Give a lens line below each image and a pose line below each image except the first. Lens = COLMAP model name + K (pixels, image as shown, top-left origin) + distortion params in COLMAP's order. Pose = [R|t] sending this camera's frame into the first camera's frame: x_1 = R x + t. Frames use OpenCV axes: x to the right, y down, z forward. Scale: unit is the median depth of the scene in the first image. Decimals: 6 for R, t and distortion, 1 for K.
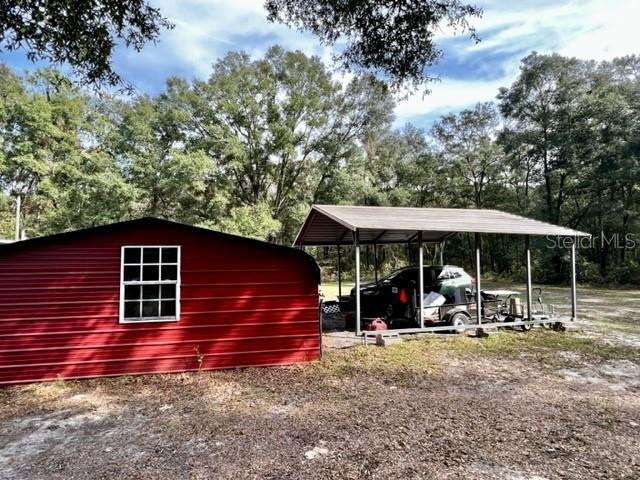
lens RADIAL K [[328.0, 0, 320.0], [0, 328.0, 240.0], [0, 0, 1]] dist [0.000145, 0.000498]
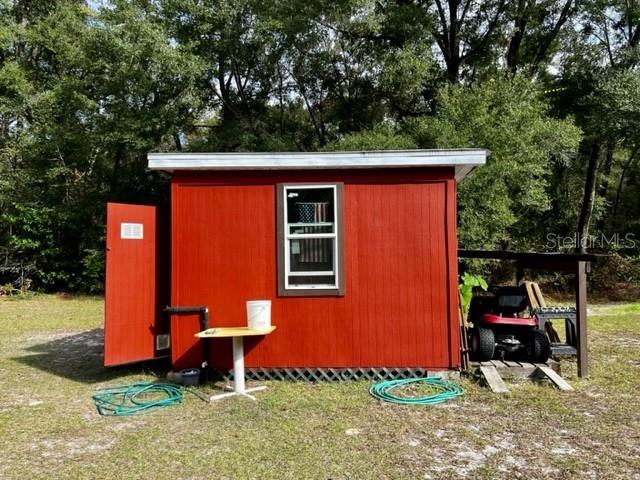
lens RADIAL K [[501.0, 0, 320.0], [0, 501.0, 240.0], [0, 0, 1]] dist [0.077384, -0.005725]
pose [[0.970192, -0.005331, -0.242279, -1.324334], [0.015128, 0.999140, 0.038595, 0.212068], [0.241865, -0.041110, 0.969439, 2.140195]]
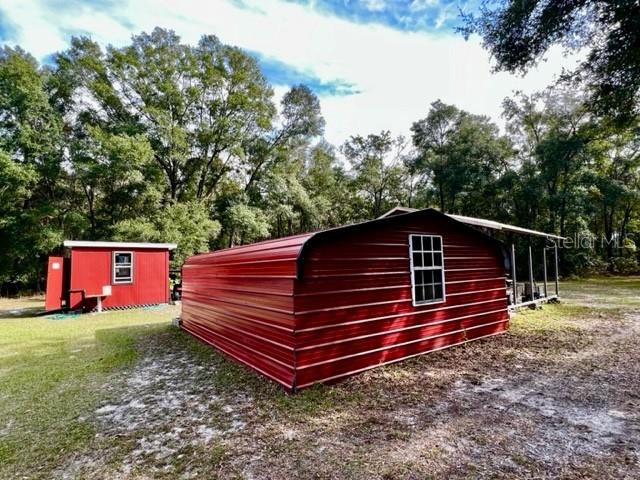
lens RADIAL K [[328.0, 0, 320.0], [0, 328.0, 240.0], [0, 0, 1]] dist [0.000145, 0.000498]
pose [[0.910884, 0.024093, 0.411959, -1.282663], [-0.015136, 0.999573, -0.024992, 0.067852], [-0.412385, 0.016530, 0.910860, 0.154820]]
